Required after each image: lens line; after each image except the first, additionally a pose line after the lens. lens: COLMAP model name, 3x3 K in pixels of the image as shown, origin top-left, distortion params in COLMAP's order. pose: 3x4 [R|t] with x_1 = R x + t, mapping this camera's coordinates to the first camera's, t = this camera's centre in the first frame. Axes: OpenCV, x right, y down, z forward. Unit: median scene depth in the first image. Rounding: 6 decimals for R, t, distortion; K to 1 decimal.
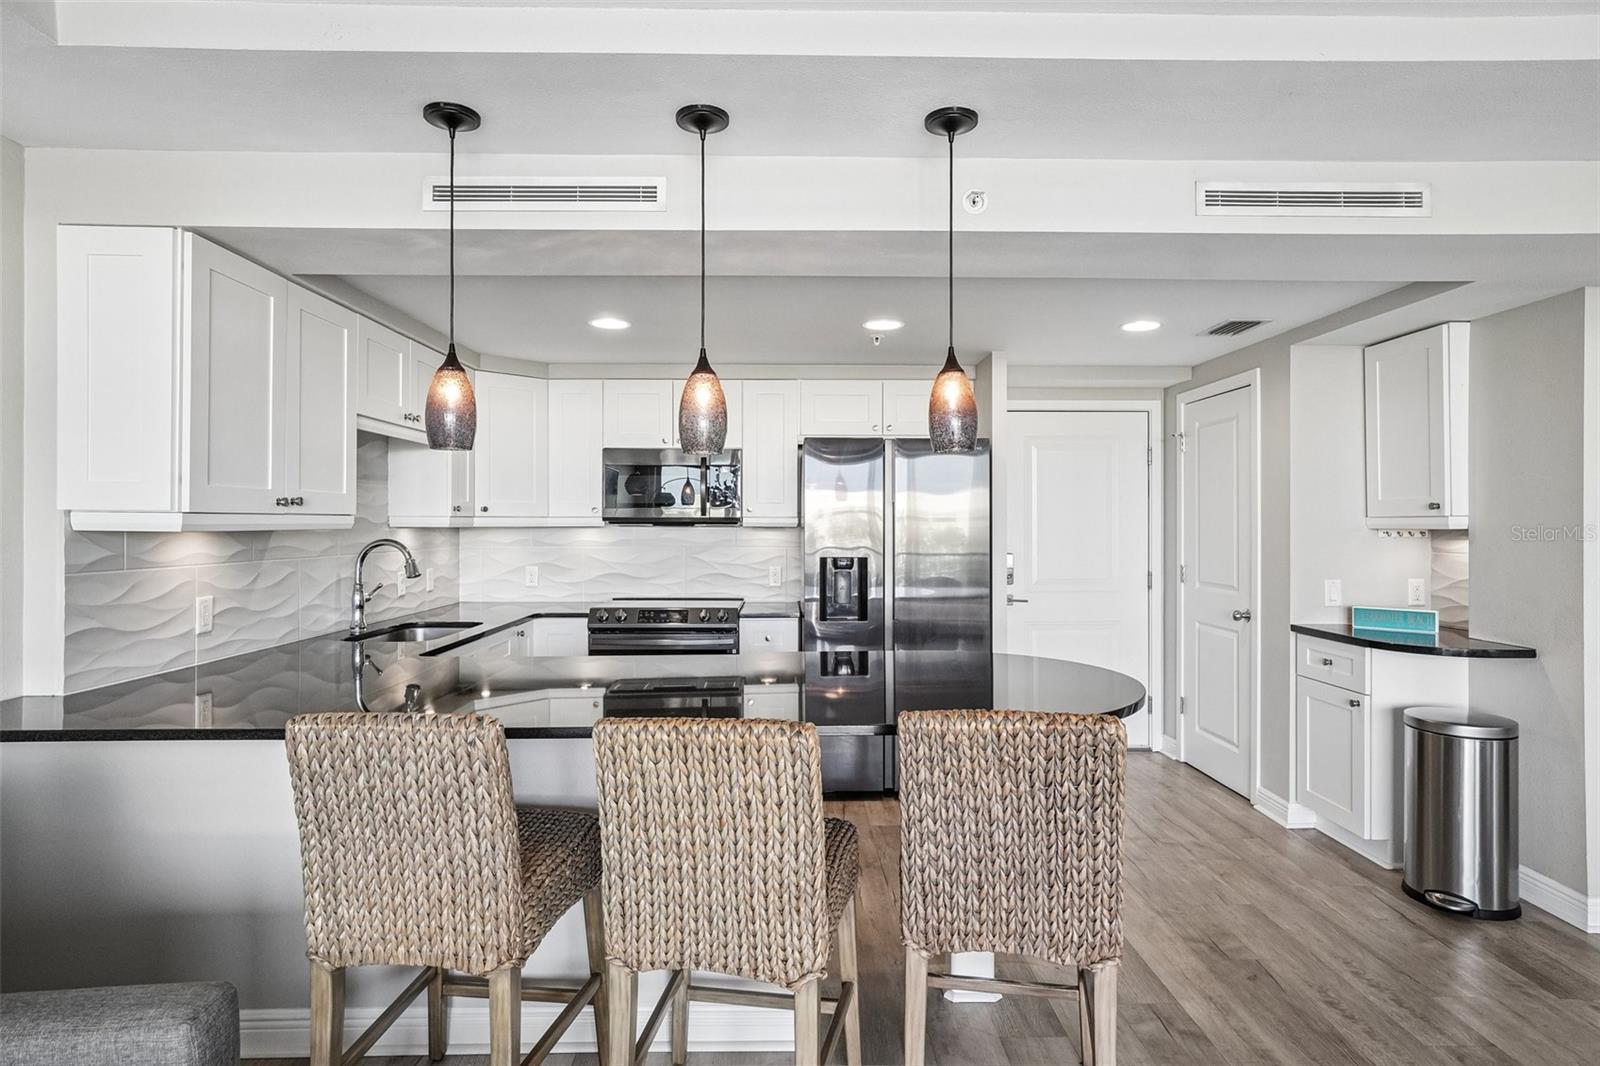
lens RADIAL K [[865.6, 0, 815.4], [0, 865.6, 519.7], [0, 0, 1]] dist [0.004958, 0.002604]
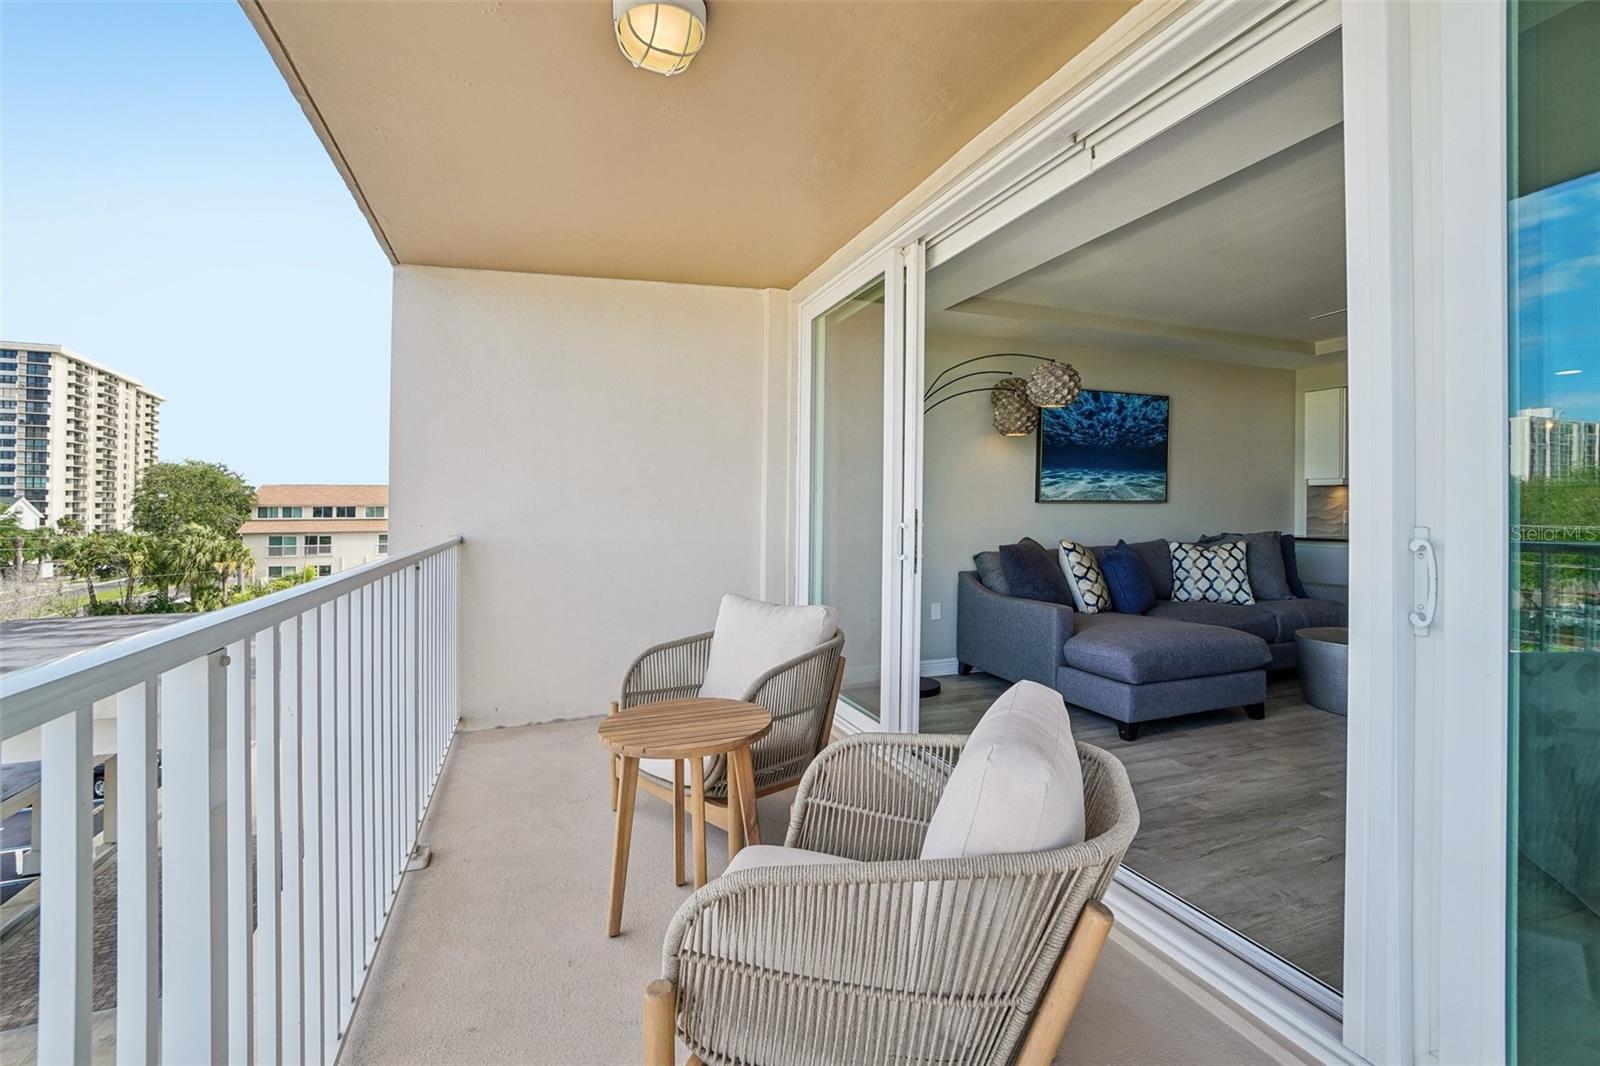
lens RADIAL K [[715.3, 0, 798.6], [0, 715.3, 522.7], [0, 0, 1]] dist [-0.063636, 0.019208]
pose [[0.319301, 0.017361, -0.947494, 0.673882], [0.006891, 0.999763, 0.020640, 0.056852], [0.947628, -0.013119, 0.319106, -1.103383]]
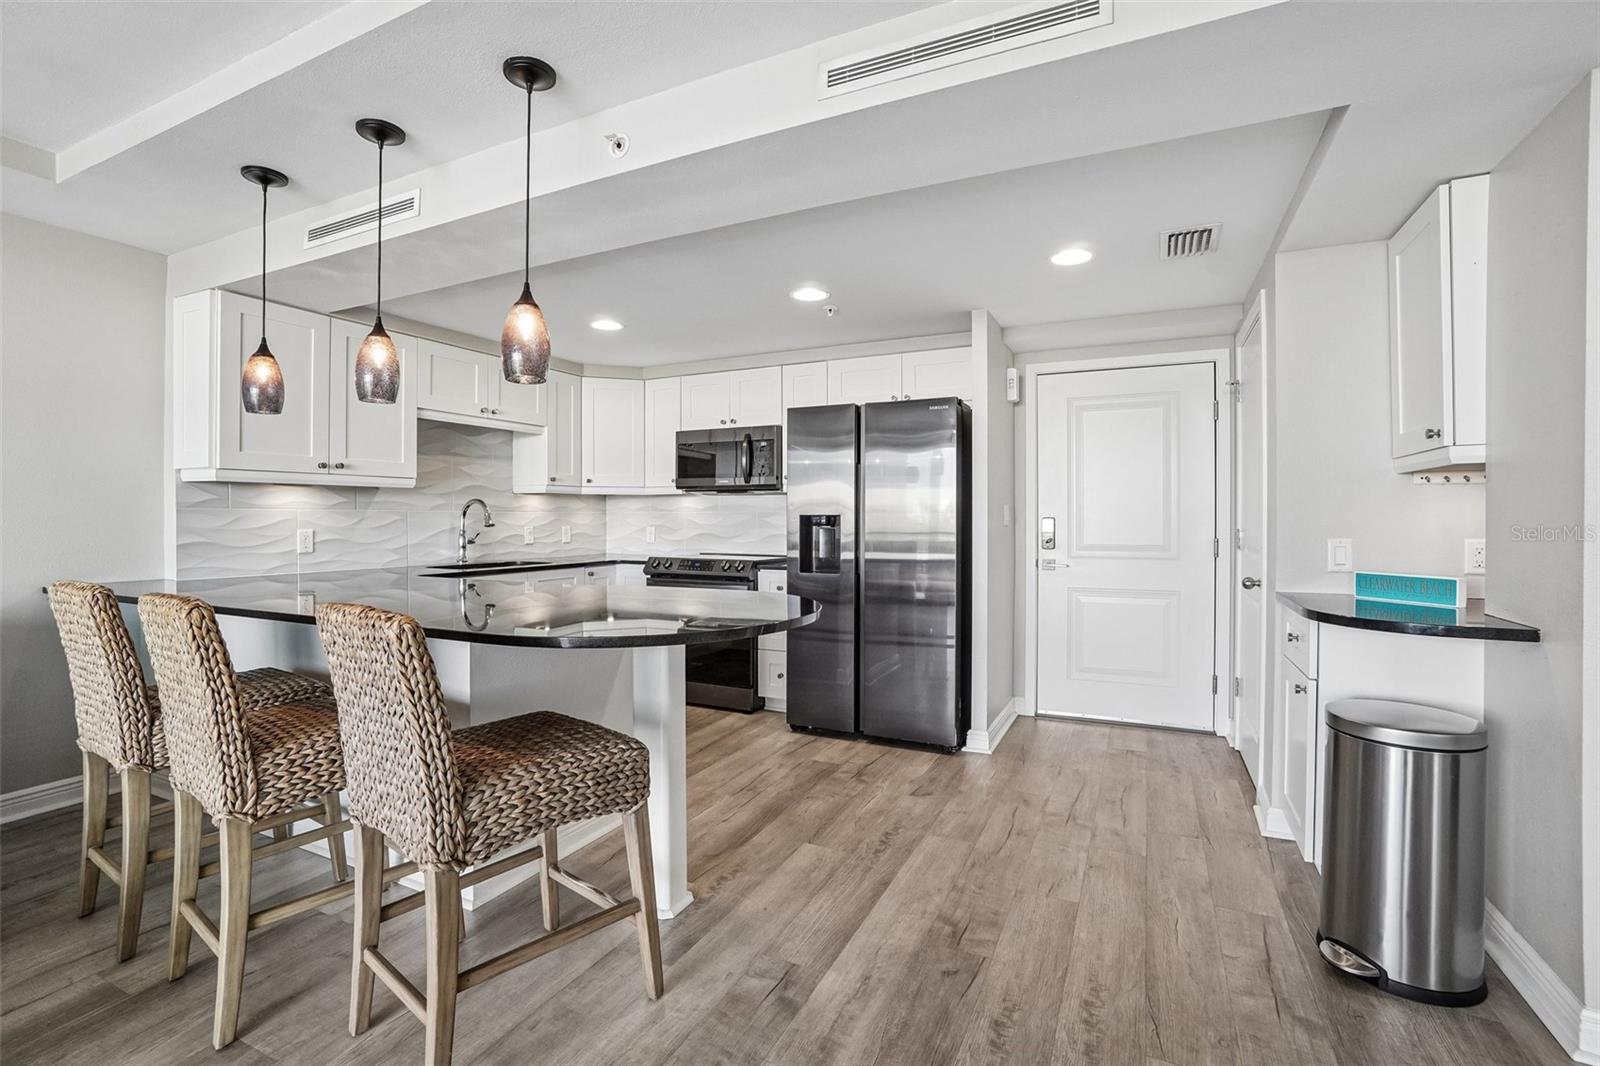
lens RADIAL K [[717.0, 0, 798.3], [0, 717.0, 519.1], [0, 0, 1]] dist [-0.050860, 0.019906]
pose [[0.889937, -0.000374, -0.456084, 0.529589], [0.003877, 0.999970, 0.006745, 0.053650], [0.456068, -0.007771, 0.889911, 0.239069]]
